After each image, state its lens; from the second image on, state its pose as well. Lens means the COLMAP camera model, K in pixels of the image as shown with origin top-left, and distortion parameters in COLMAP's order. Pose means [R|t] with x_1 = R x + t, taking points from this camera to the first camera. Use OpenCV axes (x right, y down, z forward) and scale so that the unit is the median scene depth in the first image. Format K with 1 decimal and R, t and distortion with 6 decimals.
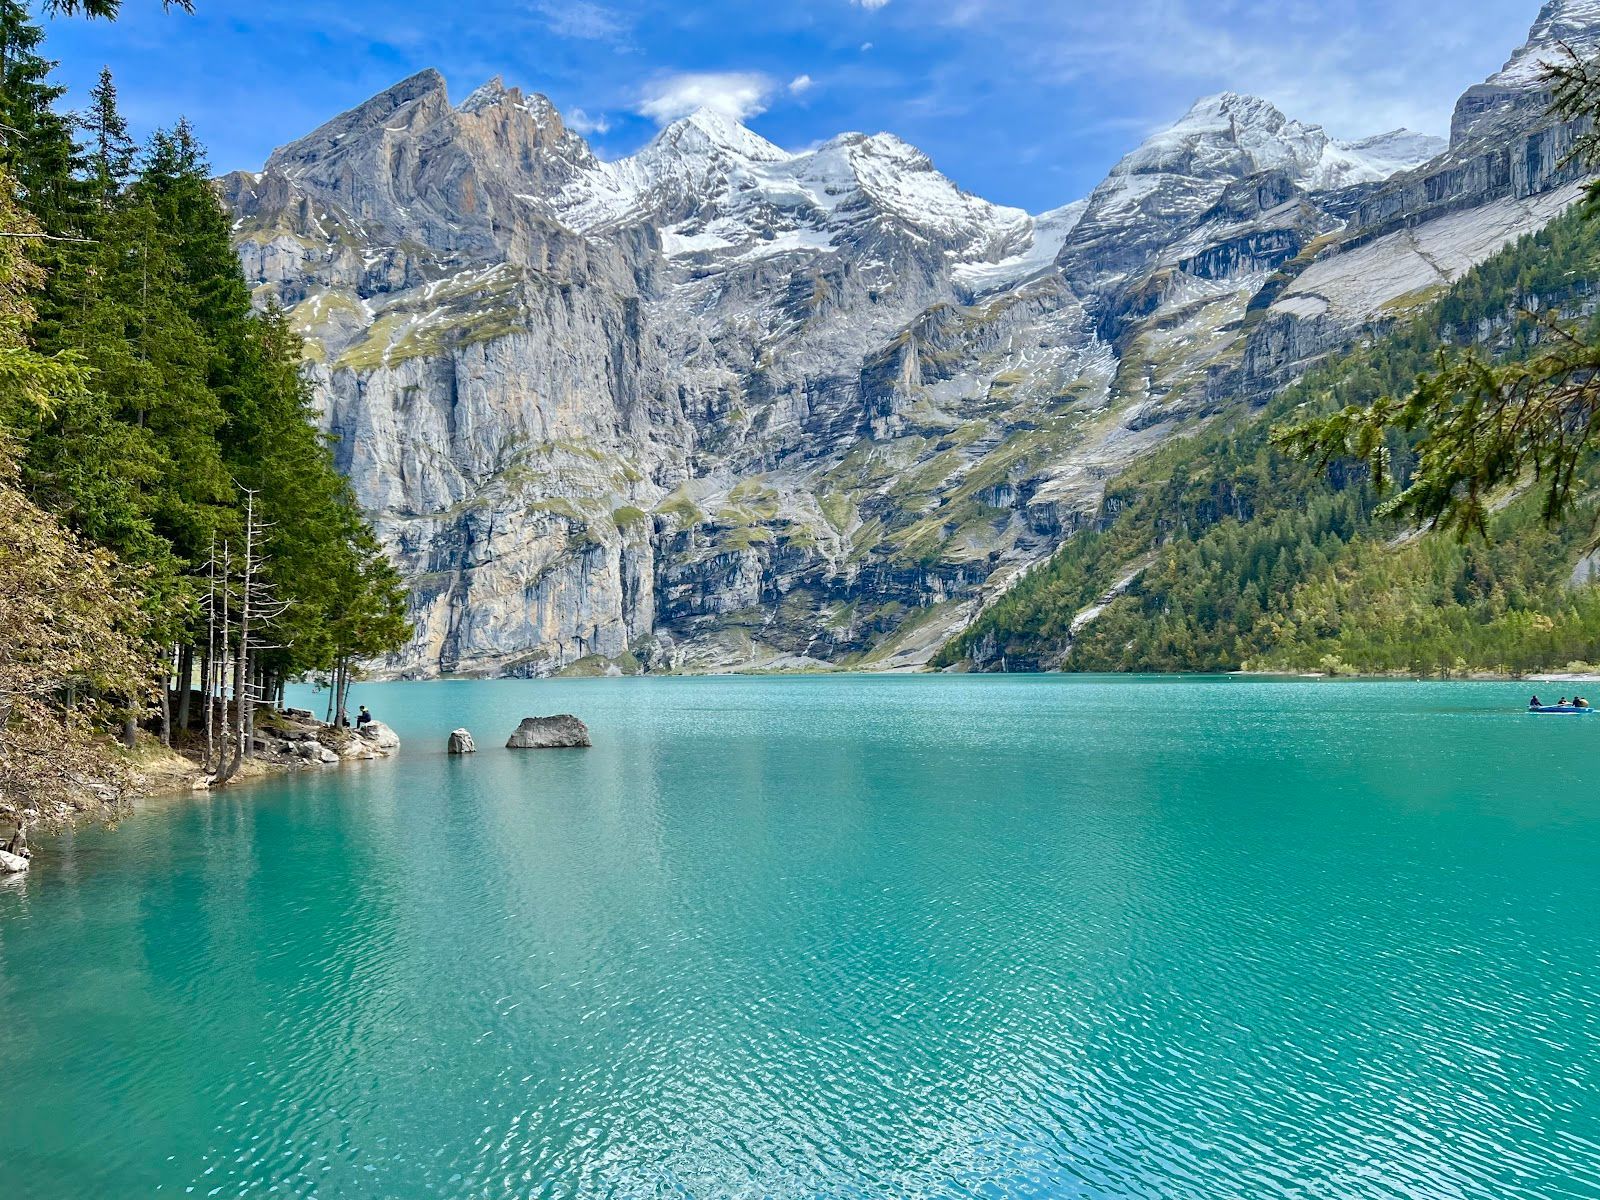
lens RADIAL K [[1213.6, 0, 806.3], [0, 1213.6, 608.4], [0, 0, 1]] dist [0.134506, -0.256960]
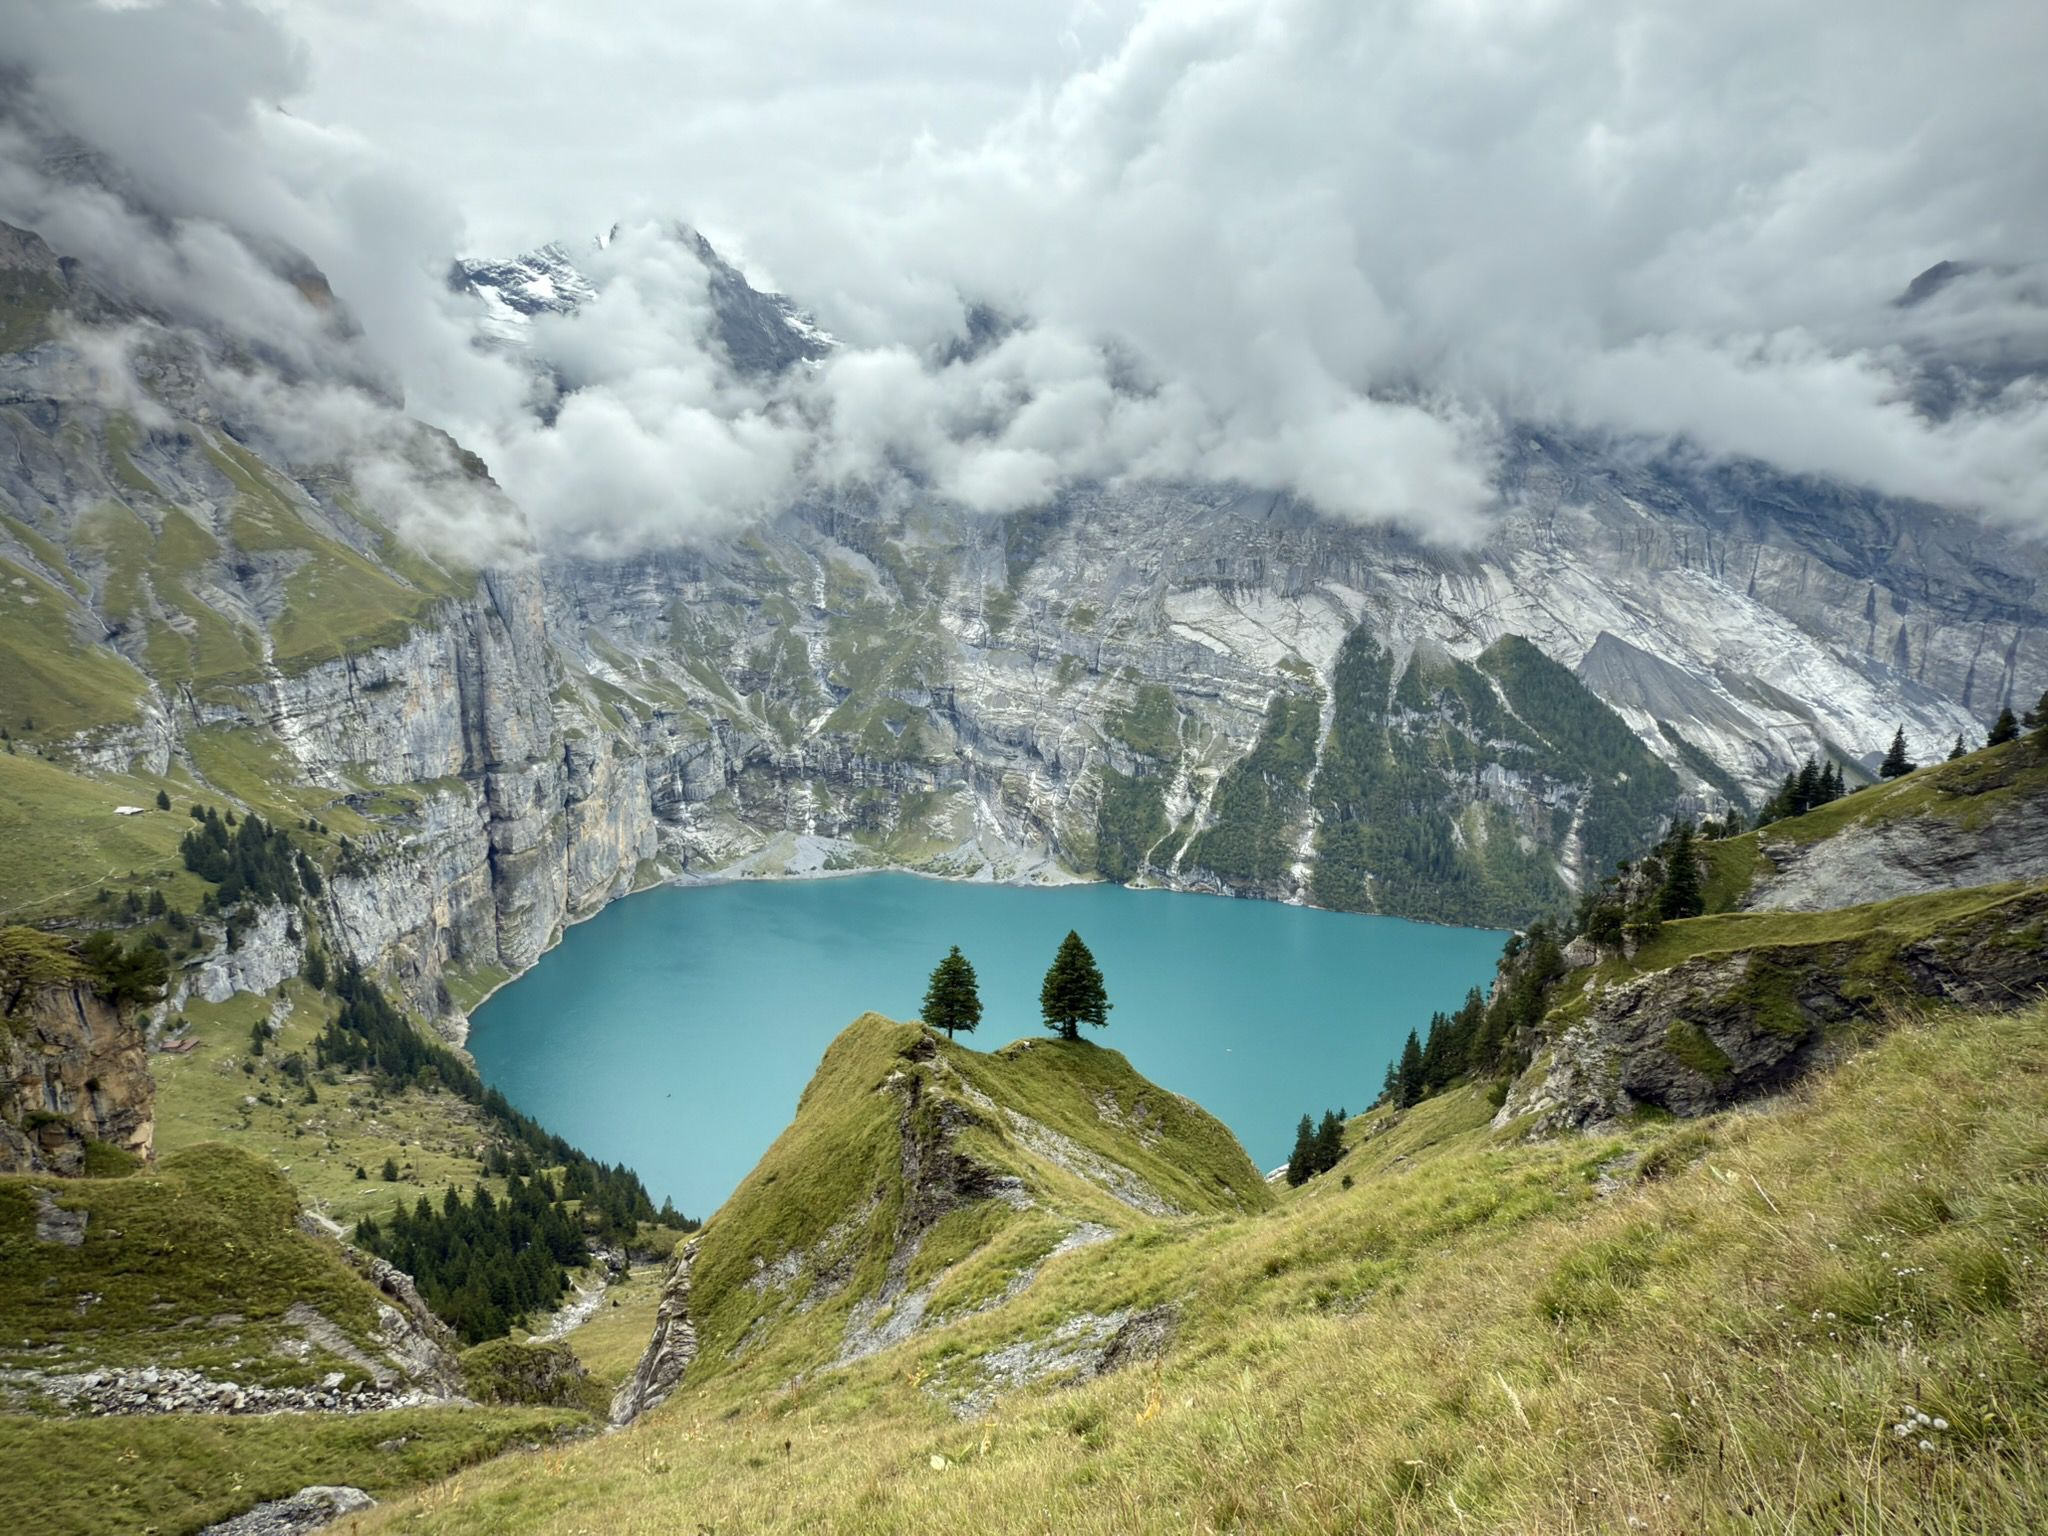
lens RADIAL K [[1066.7, 0, 1029.7], [0, 1066.7, 763.8], [0, 0, 1]] dist [0.001171, -0.000096]
pose [[0.588132, -0.096619, 0.802973, -0.669091], [-0.057613, 0.985311, 0.160757, -0.199913], [-0.806710, -0.140808, 0.573927, 0.189550]]
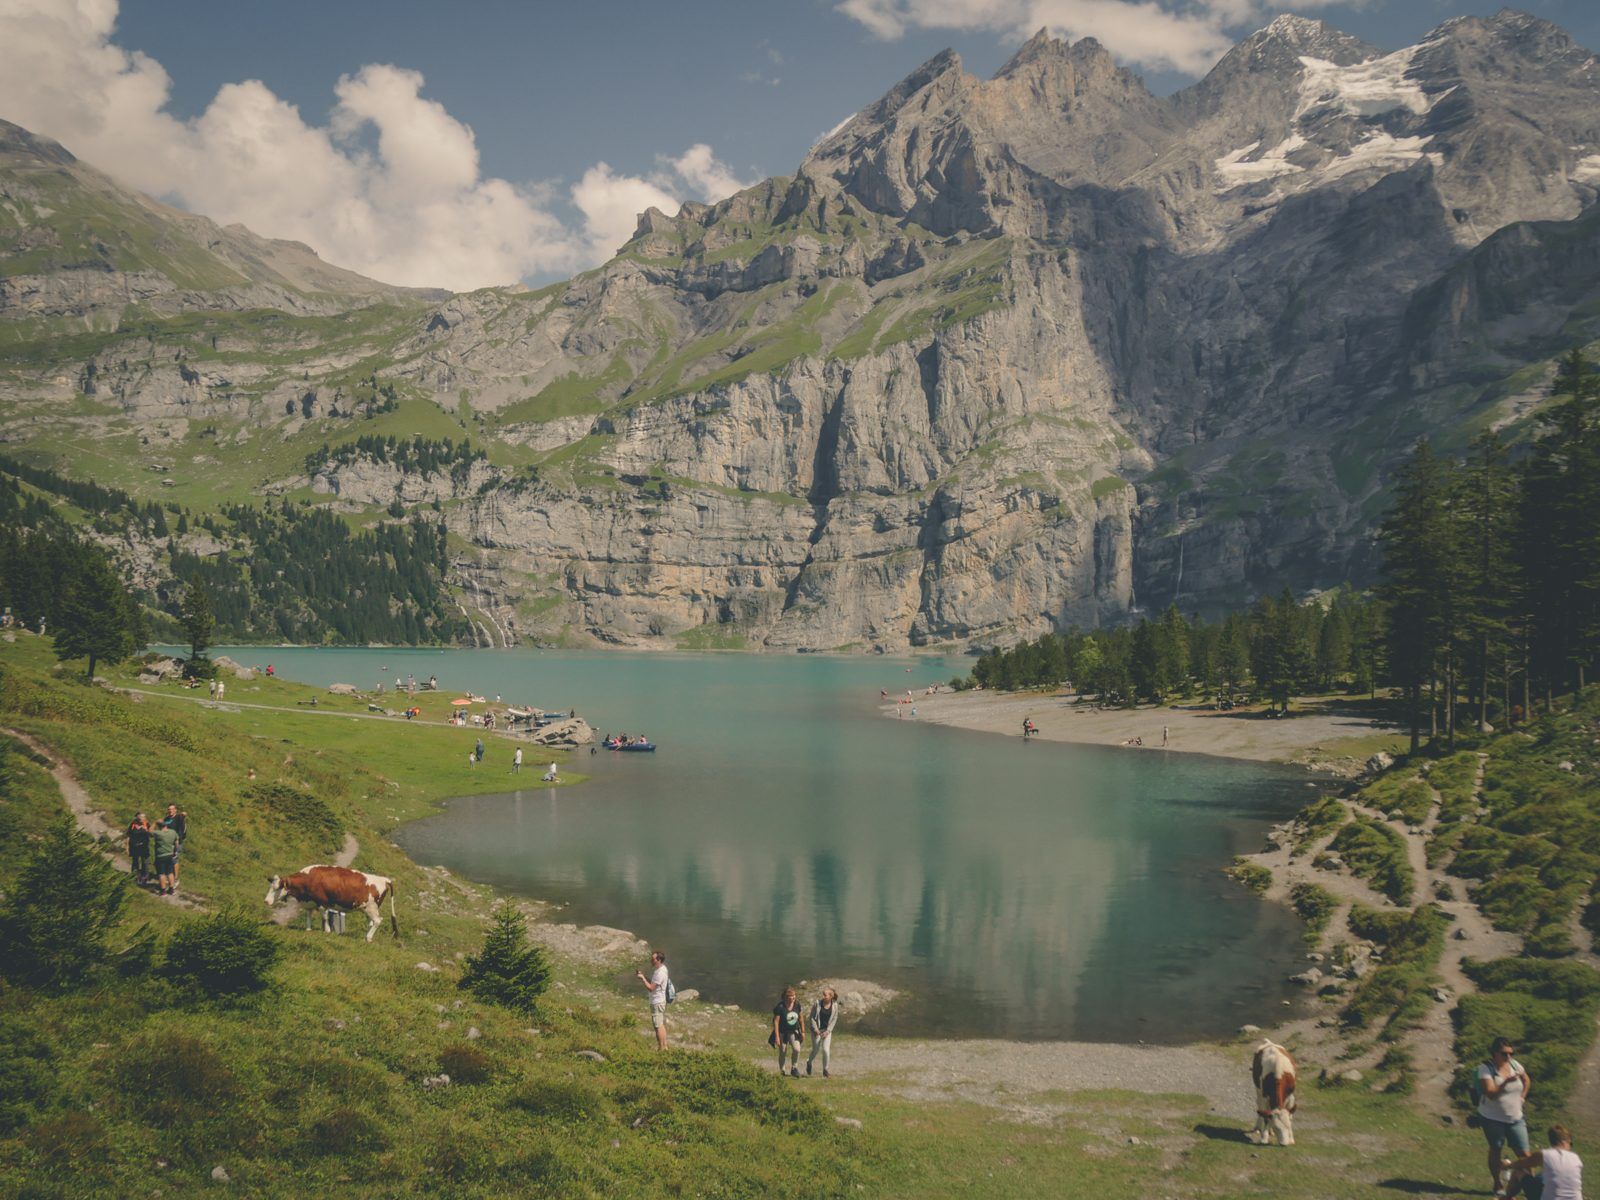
lens RADIAL K [[1373.3, 0, 799.7], [0, 1373.3, 580.3], [0, 0, 1]] dist [-0.045106, 0.007047]
pose [[0.892481, 0.007616, -0.451020, 0.124370], [-0.005741, 0.999968, 0.005525, -0.007306], [0.451048, -0.002342, 0.892497, -0.073177]]
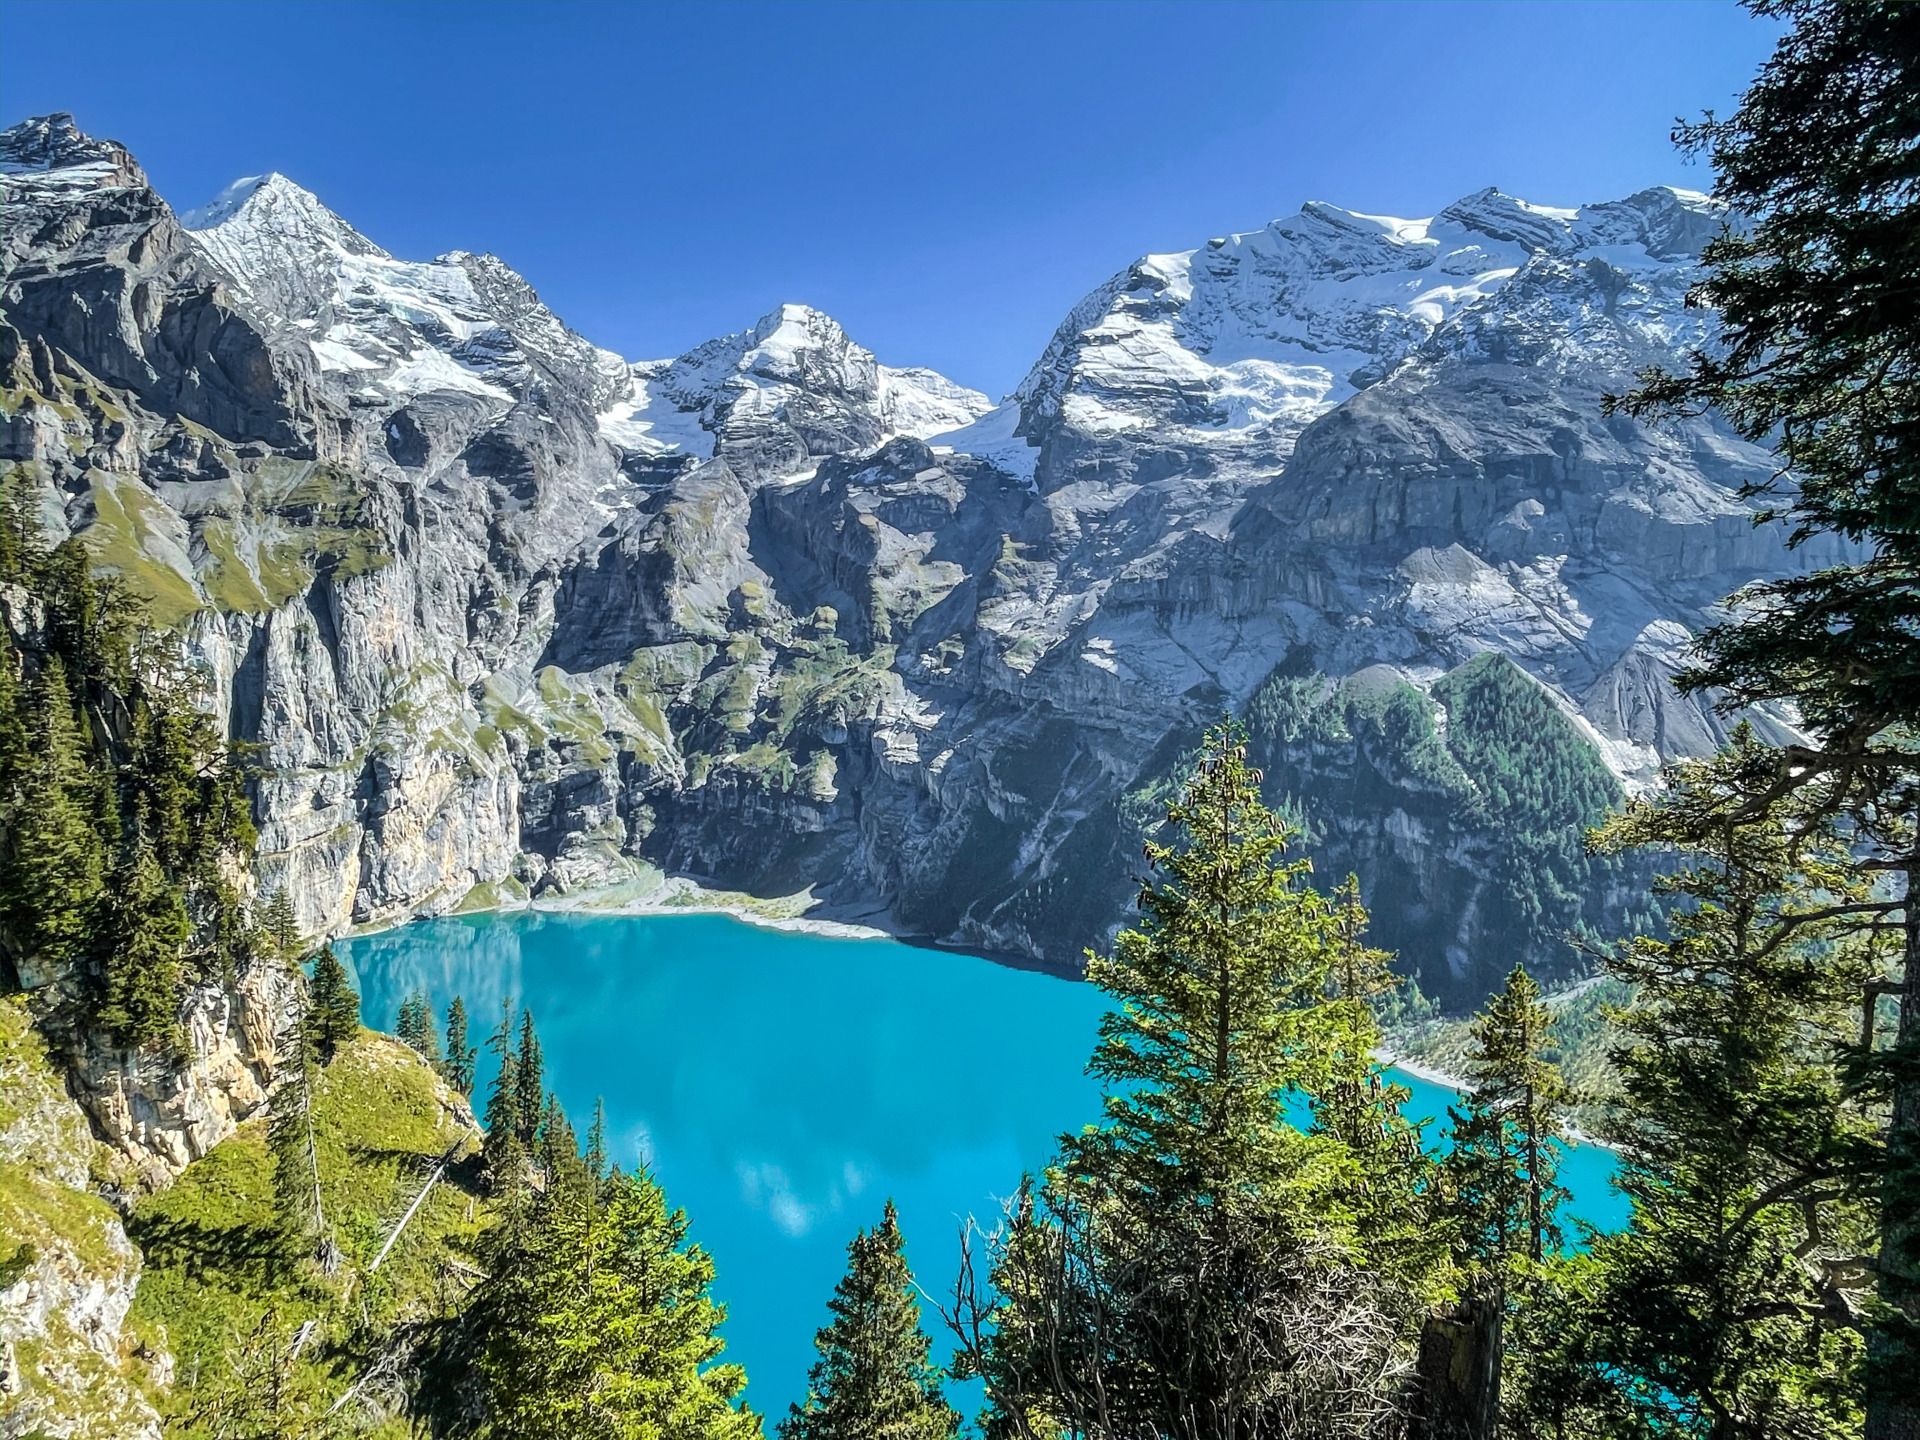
lens RADIAL K [[1094.7, 0, 969.5], [0, 1094.7, 707.0], [0, 0, 1]] dist [-0.000894, -0.002862]
pose [[0.806494, 0.007748, 0.591192, -0.370628], [-0.044138, 0.997913, 0.047134, -0.165863], [-0.589593, -0.064107, 0.805152, -0.005329]]
